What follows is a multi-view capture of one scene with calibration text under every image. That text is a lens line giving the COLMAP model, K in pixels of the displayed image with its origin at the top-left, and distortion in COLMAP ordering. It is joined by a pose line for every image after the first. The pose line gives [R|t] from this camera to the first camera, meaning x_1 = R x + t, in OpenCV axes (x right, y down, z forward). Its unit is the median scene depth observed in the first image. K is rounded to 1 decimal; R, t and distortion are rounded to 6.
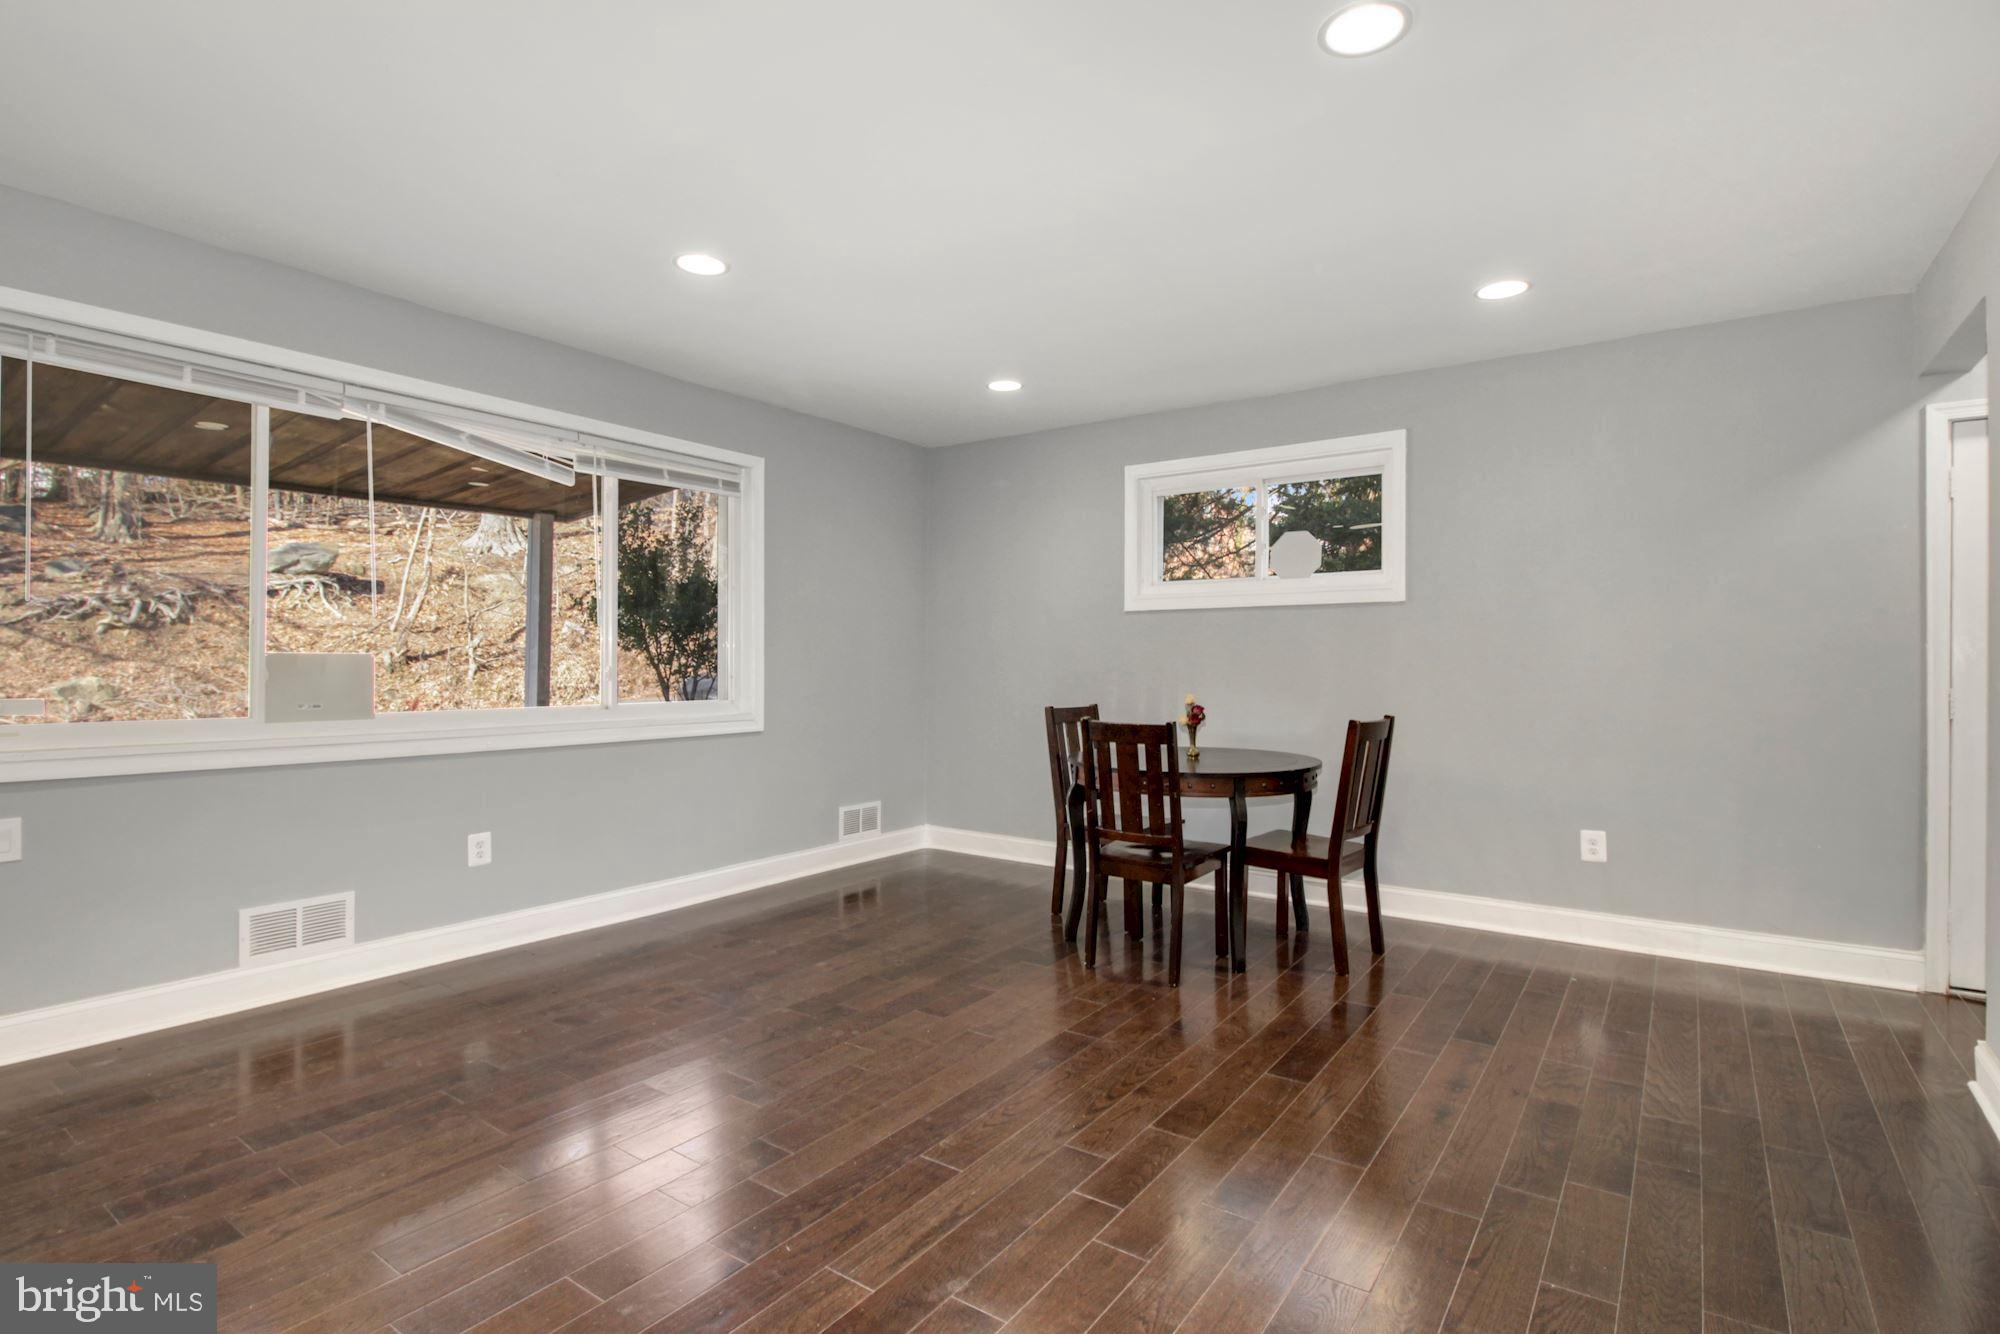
lens RADIAL K [[963.7, 0, 1013.5], [0, 963.7, 643.0], [0, 0, 1]] dist [0.024481, -0.017754]
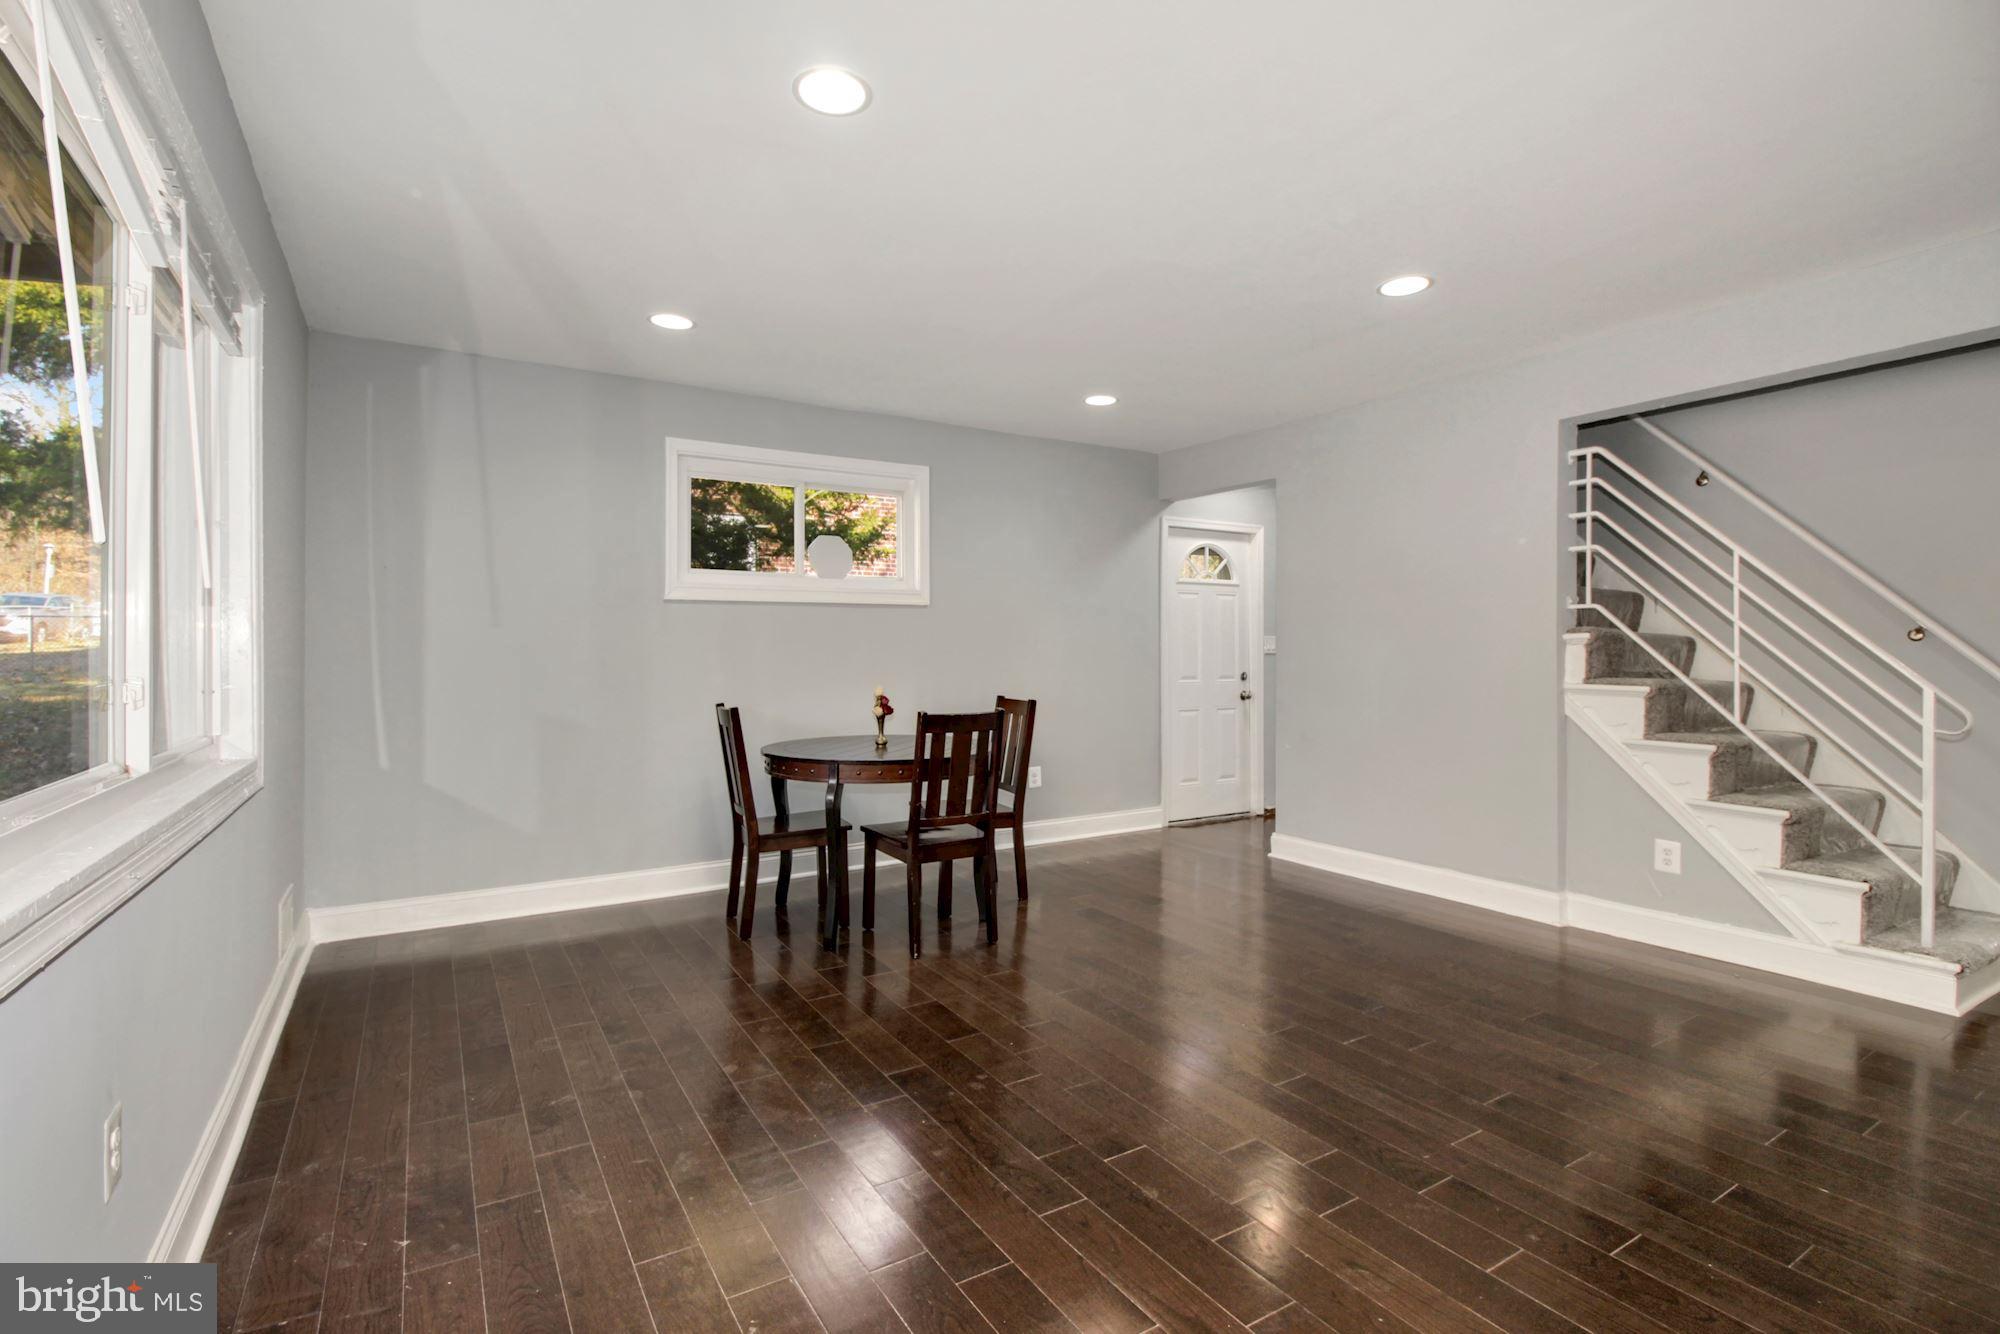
lens RADIAL K [[903.2, 0, 1003.0], [0, 903.2, 649.0], [0, 0, 1]] dist [0.022775, -0.014267]
pose [[0.404348, 0.000385, 0.914605, -0.788703], [-0.012829, 0.999904, 0.005251, 0.006511], [-0.914515, -0.013857, 0.404314, 0.563532]]
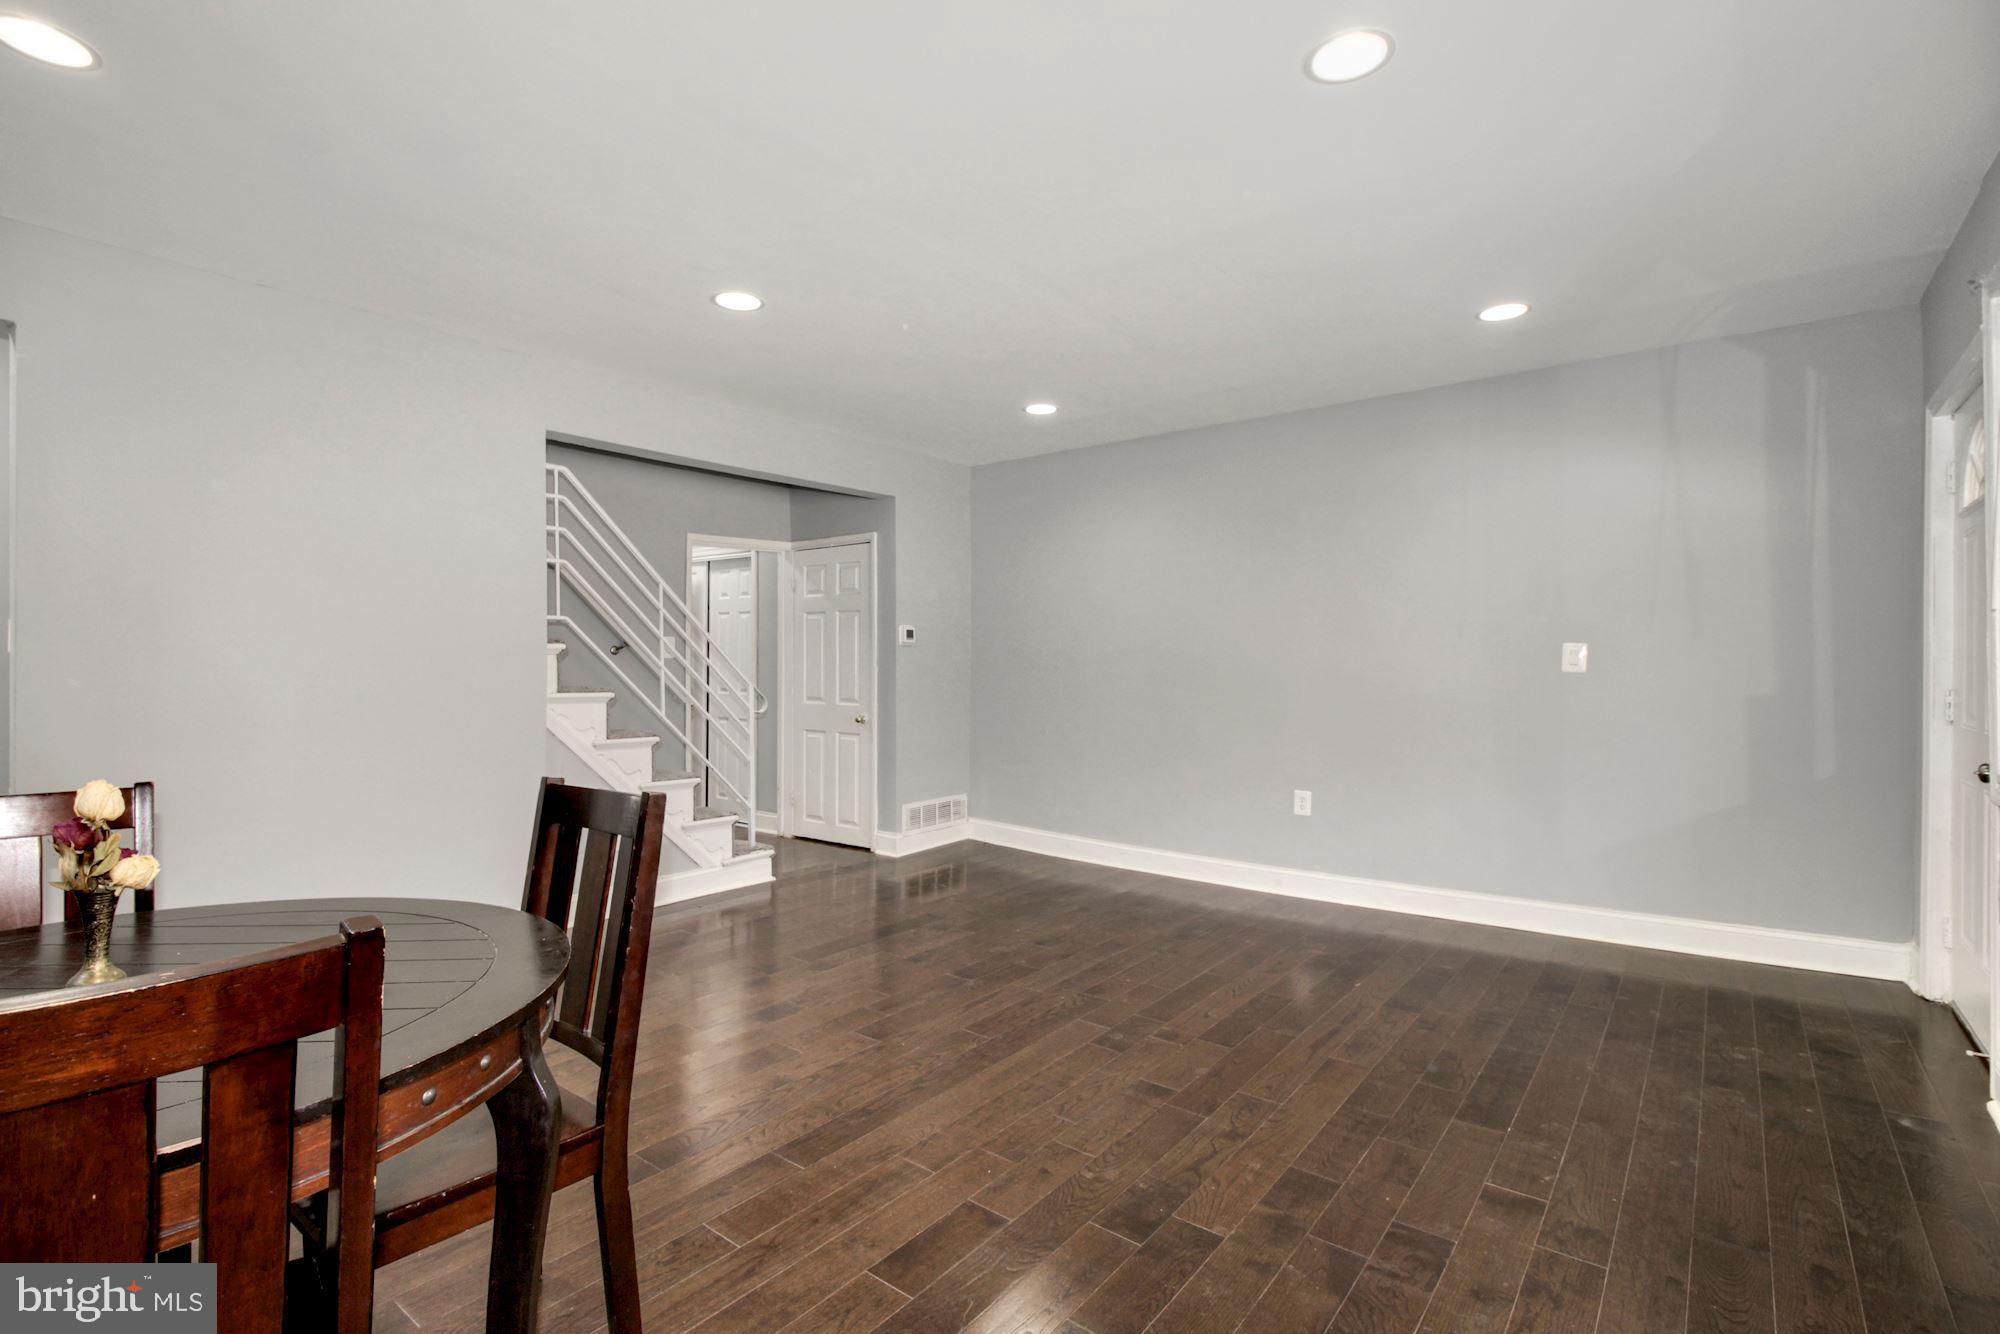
lens RADIAL K [[929.9, 0, 975.7], [0, 929.9, 669.0], [0, 0, 1]] dist [0.014153, -0.000533]
pose [[-0.996262, -0.009677, 0.085841, -0.117003], [-0.010832, 0.999857, -0.012991, 0.025095], [-0.085703, -0.013873, -0.996224, 1.485876]]
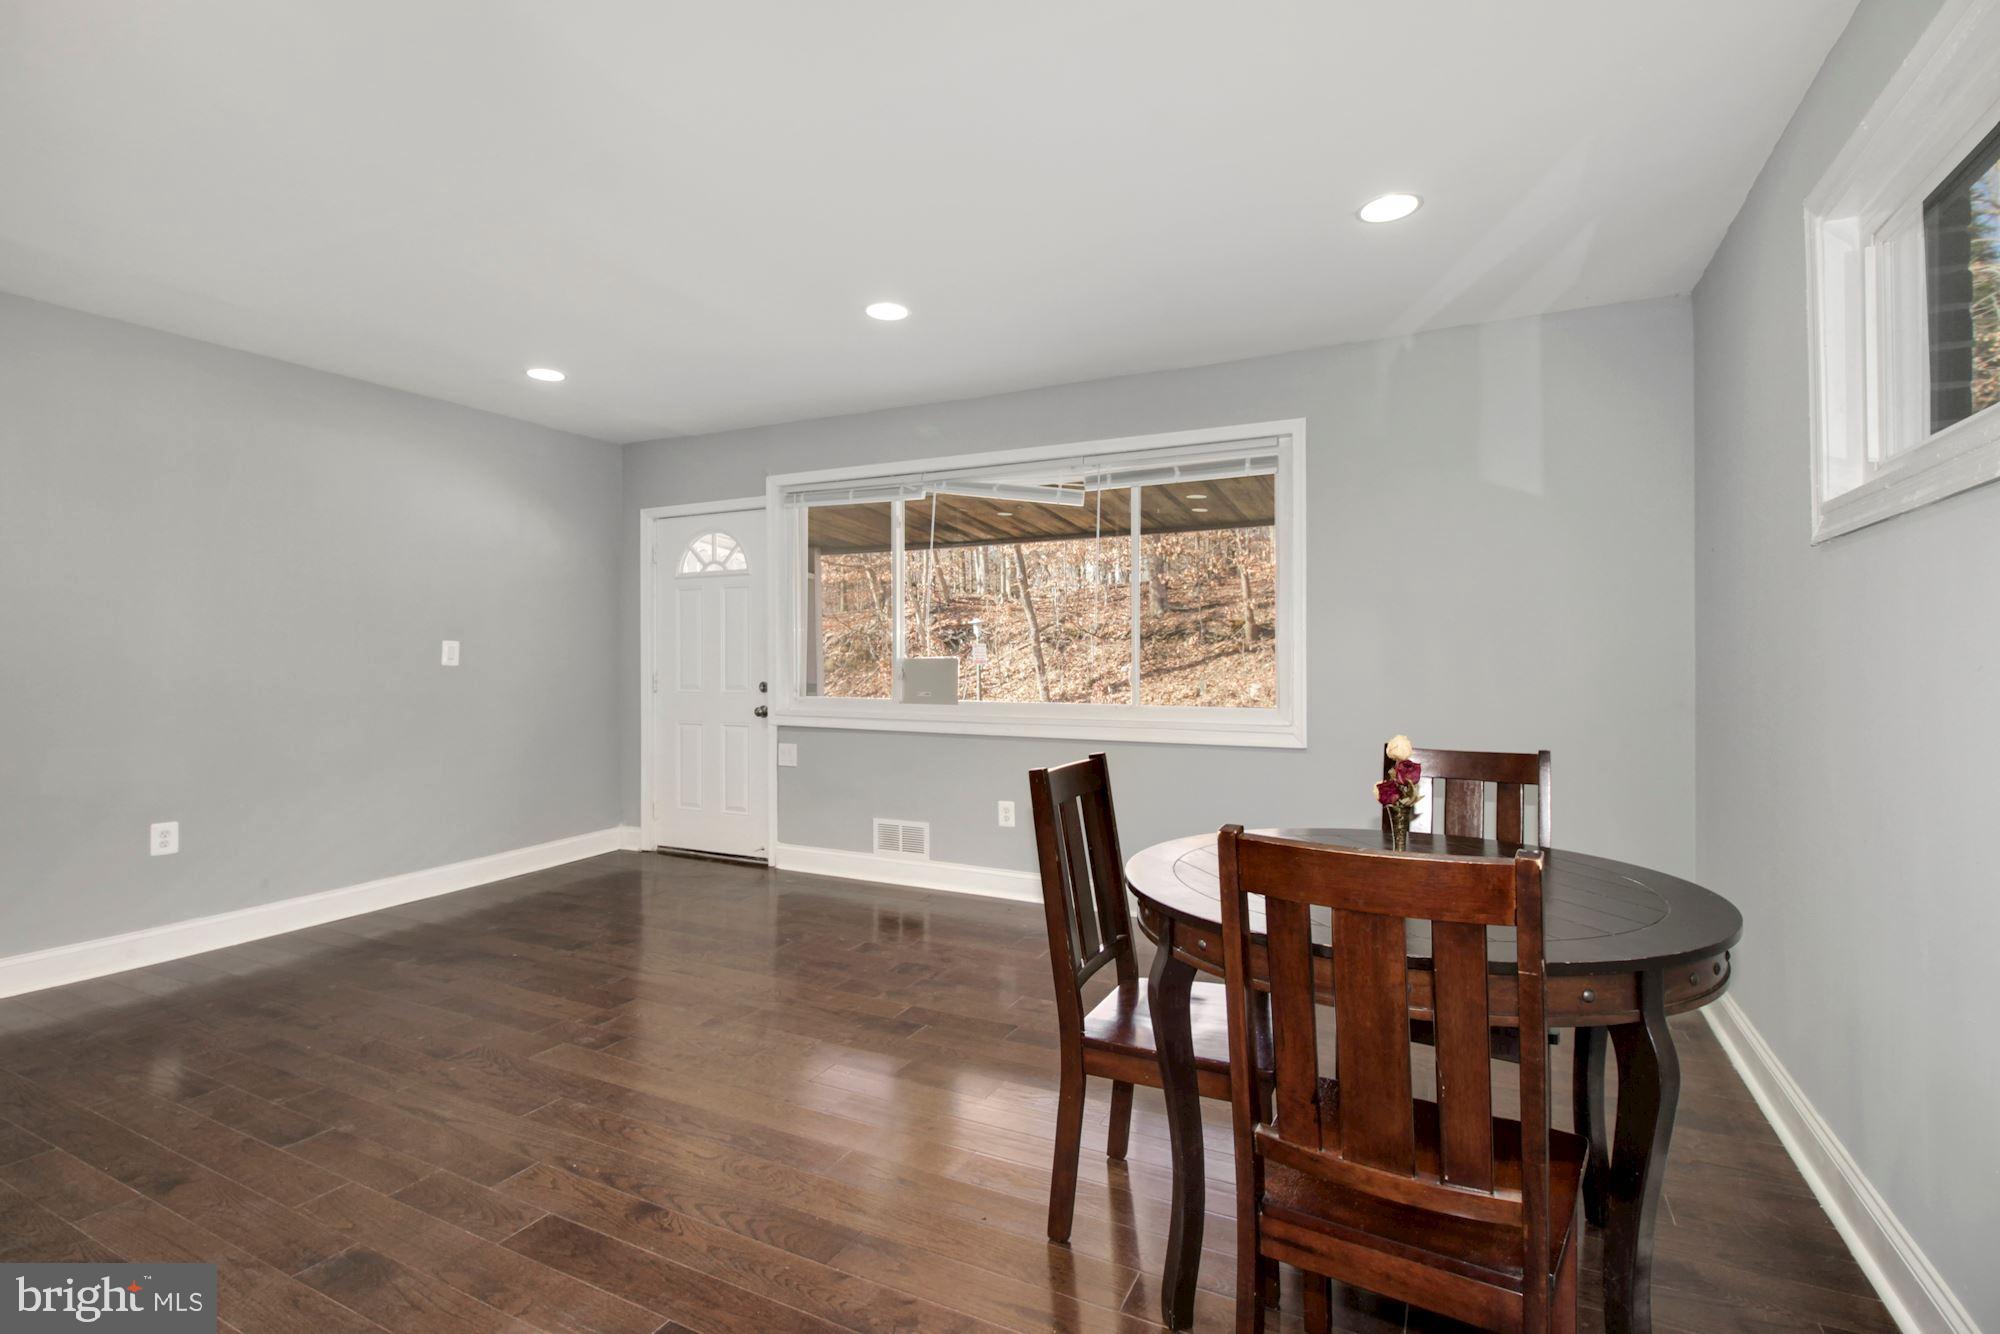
lens RADIAL K [[963.7, 0, 1013.5], [0, 963.7, 643.0], [0, 0, 1]] dist [0.024481, -0.017754]
pose [[0.137122, -0.020096, -0.990350, 0.731913], [0.019807, 0.999650, -0.017542, 0.014615], [0.990356, -0.017211, 0.137473, 0.898765]]
